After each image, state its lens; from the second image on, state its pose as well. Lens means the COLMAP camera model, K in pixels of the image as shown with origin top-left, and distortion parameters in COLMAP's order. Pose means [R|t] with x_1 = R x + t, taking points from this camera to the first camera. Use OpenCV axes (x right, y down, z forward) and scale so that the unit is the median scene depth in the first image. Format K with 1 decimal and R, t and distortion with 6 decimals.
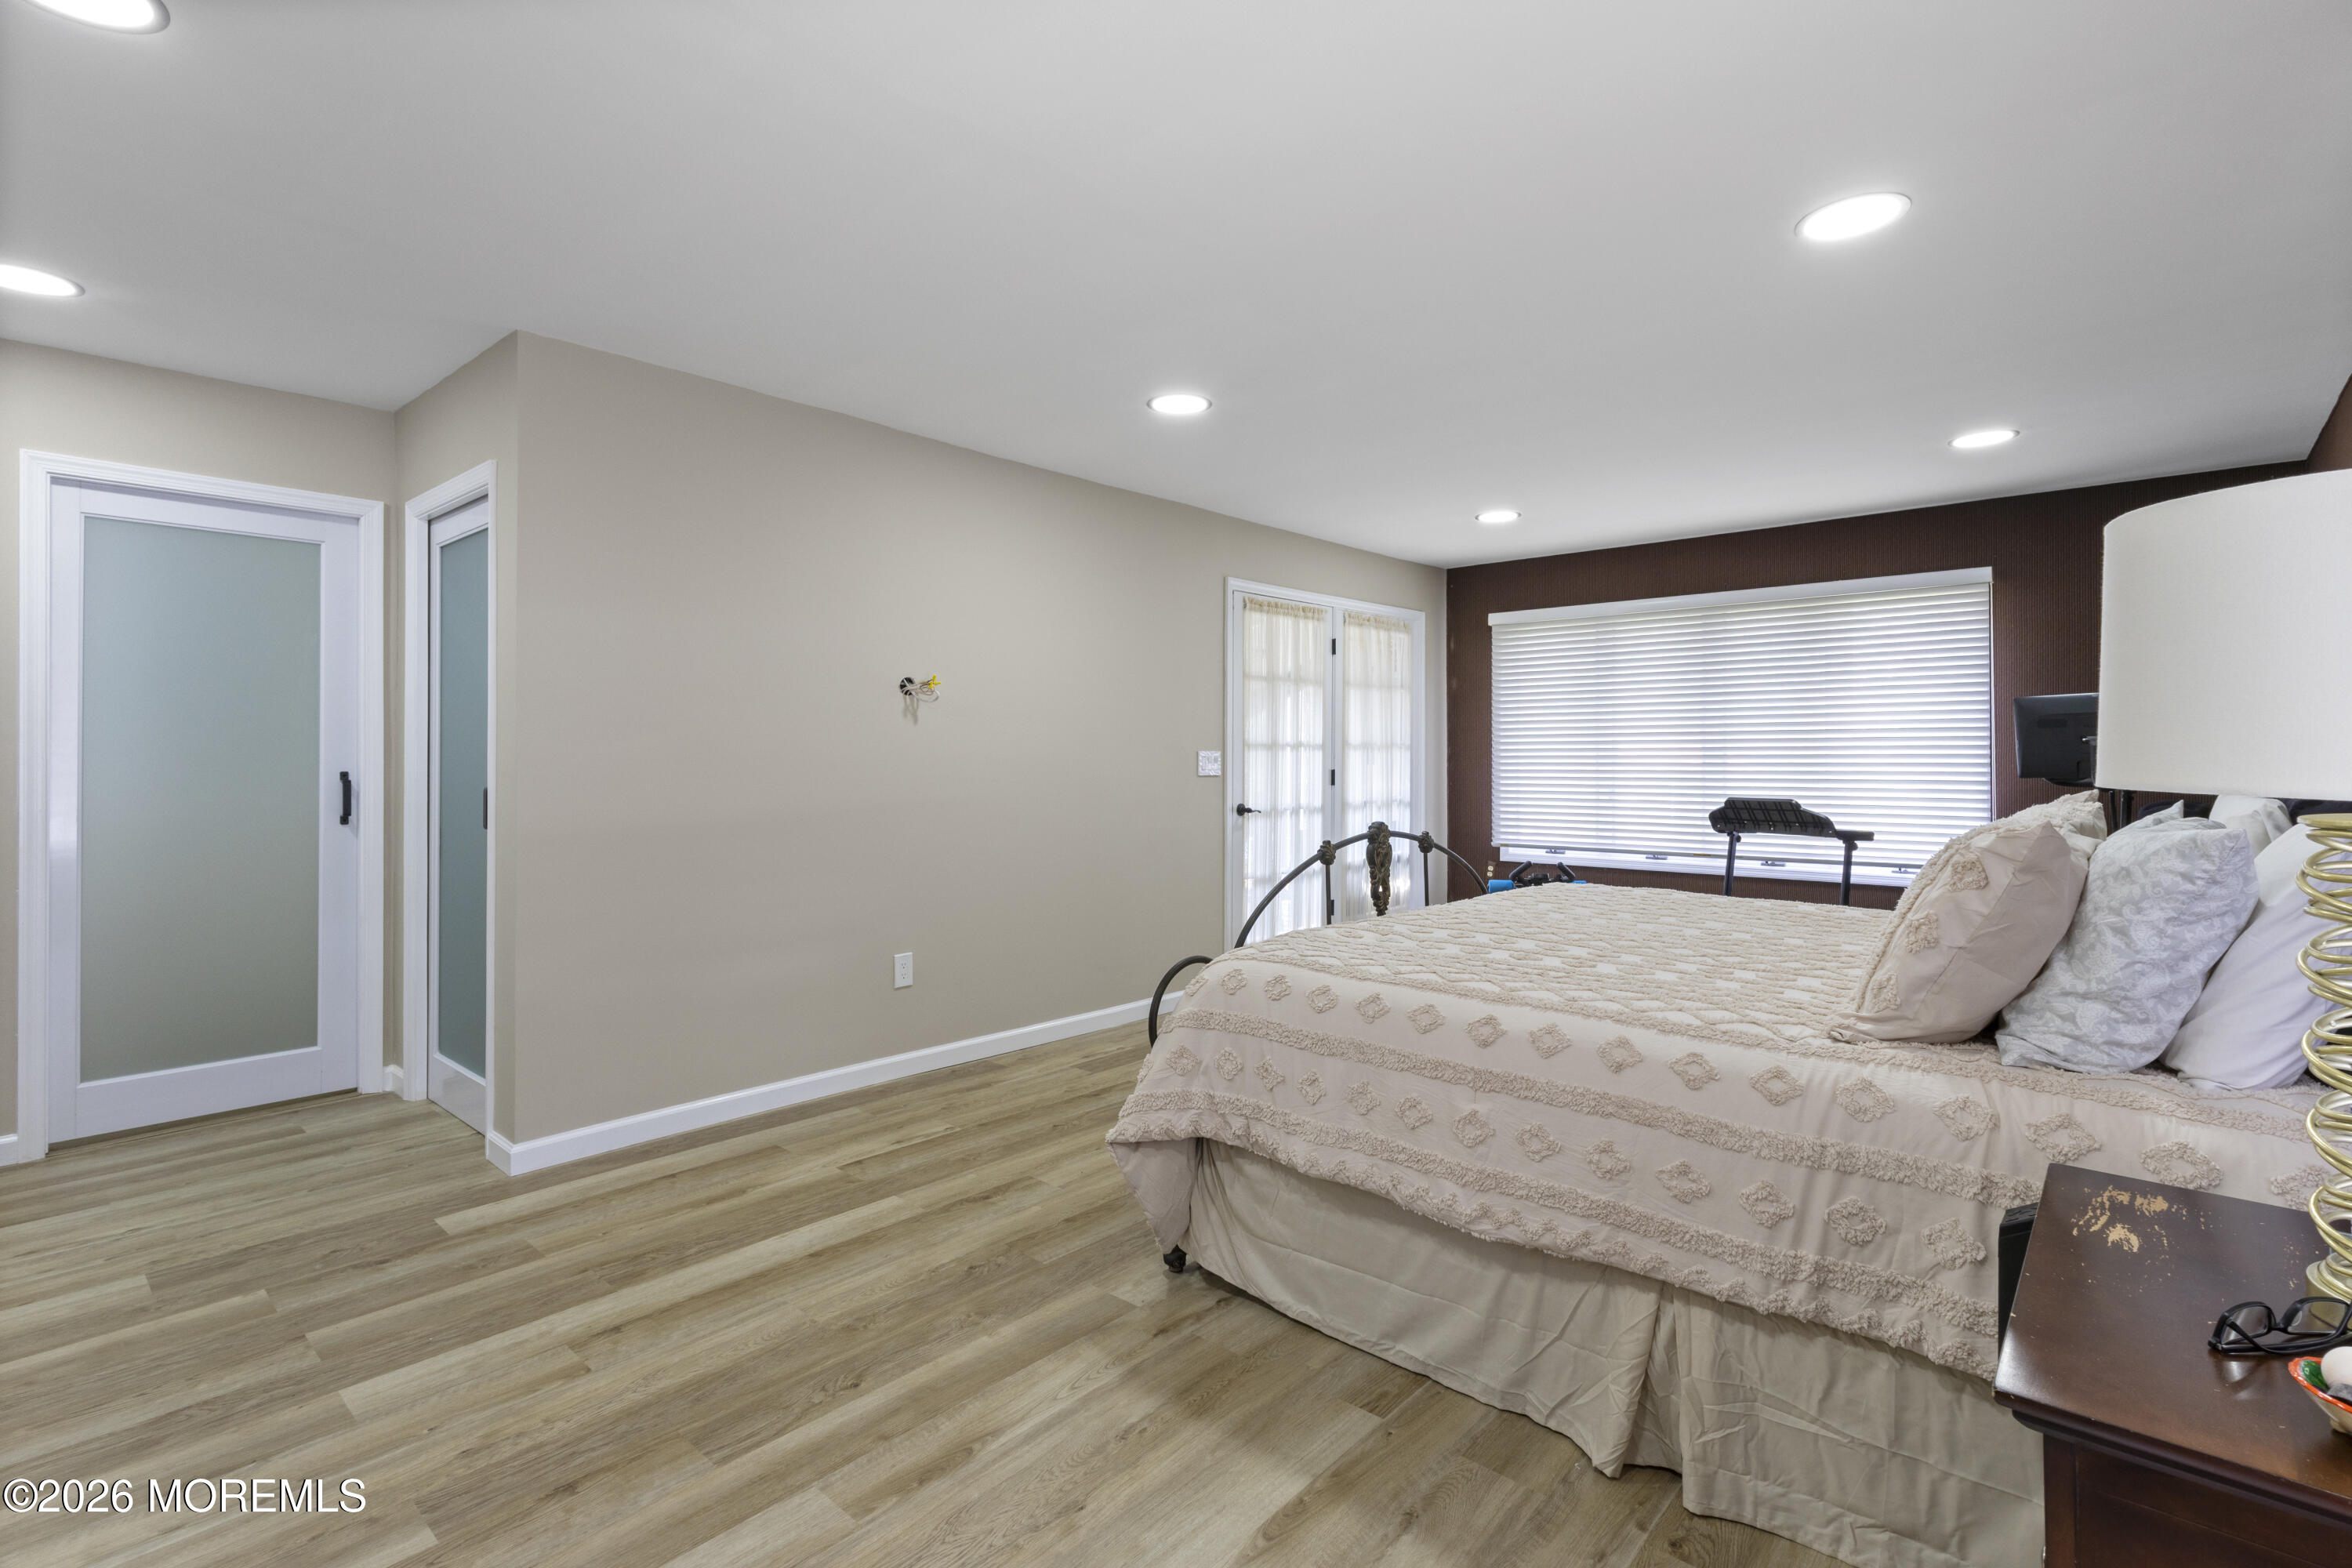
lens RADIAL K [[1108.5, 0, 1180.0], [0, 1108.5, 769.7], [0, 0, 1]] dist [0.001096, -0.001650]
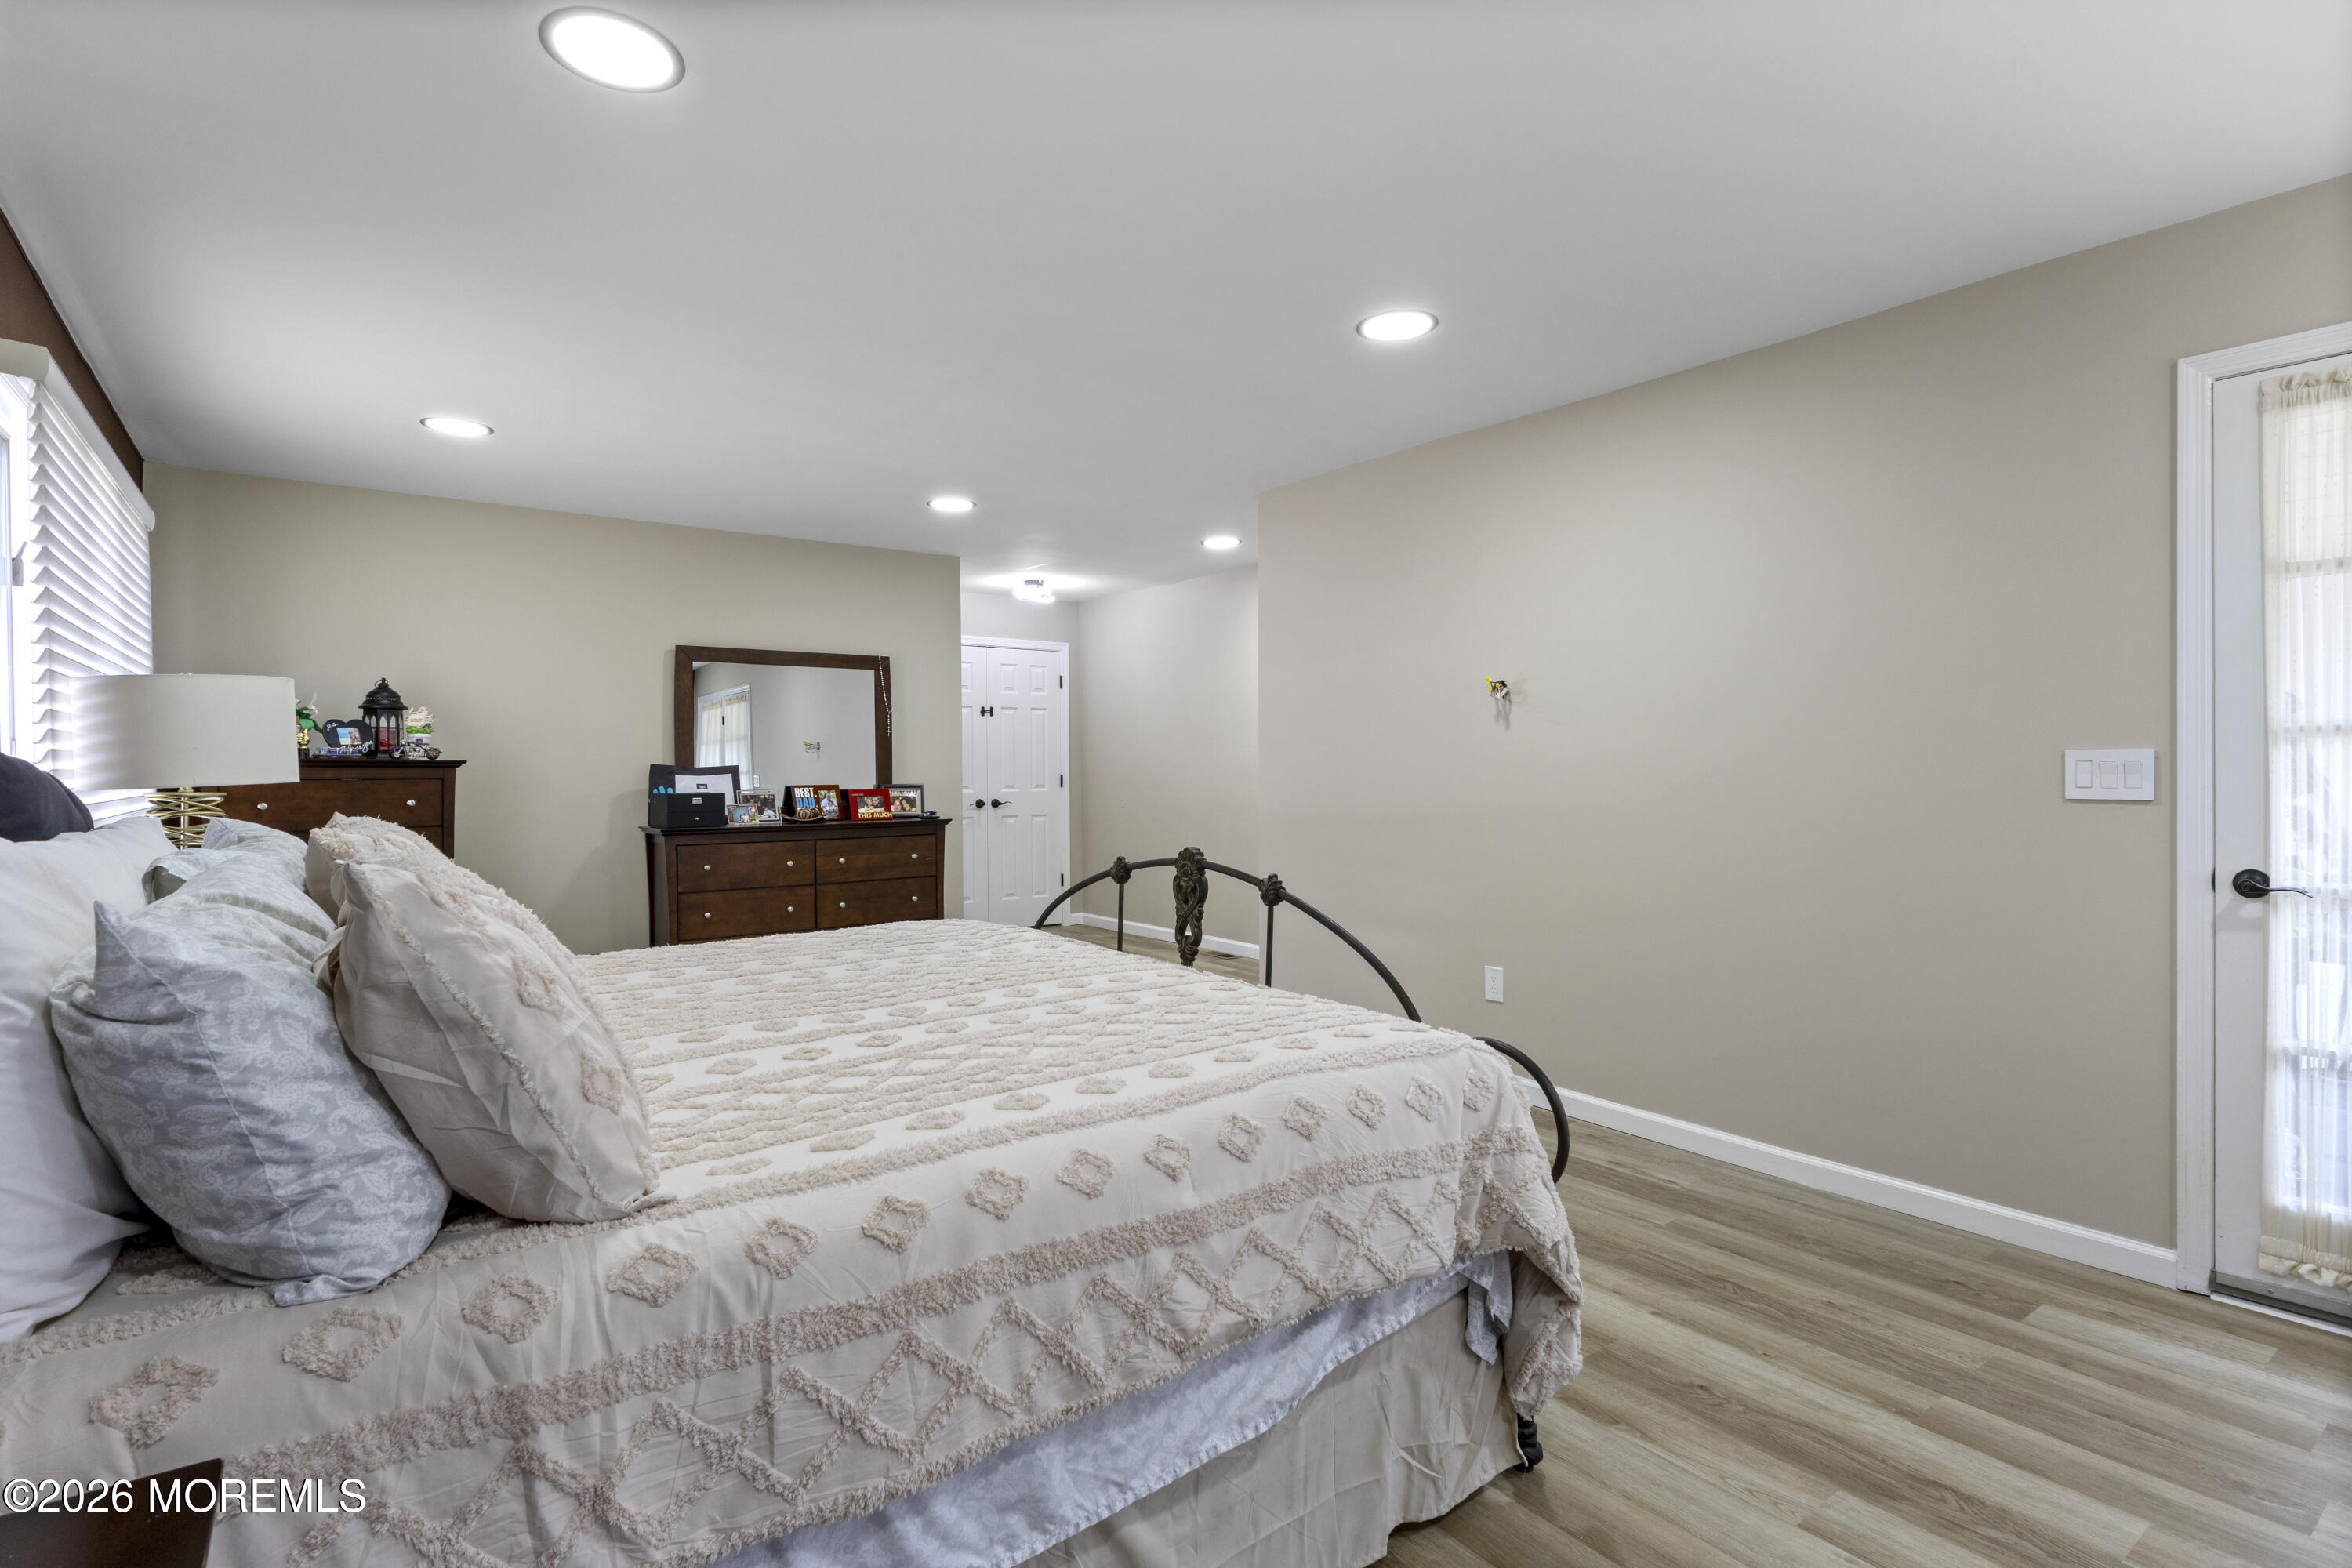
lens RADIAL K [[1194.7, 0, 1179.6], [0, 1194.7, 774.1], [0, 0, 1]] dist [0.006085, 0.000895]
pose [[-0.225383, 0.008514, -0.974233, 0.881280], [-0.005336, 0.999936, 0.009974, -0.012116], [0.974256, 0.007446, -0.225323, 1.029338]]
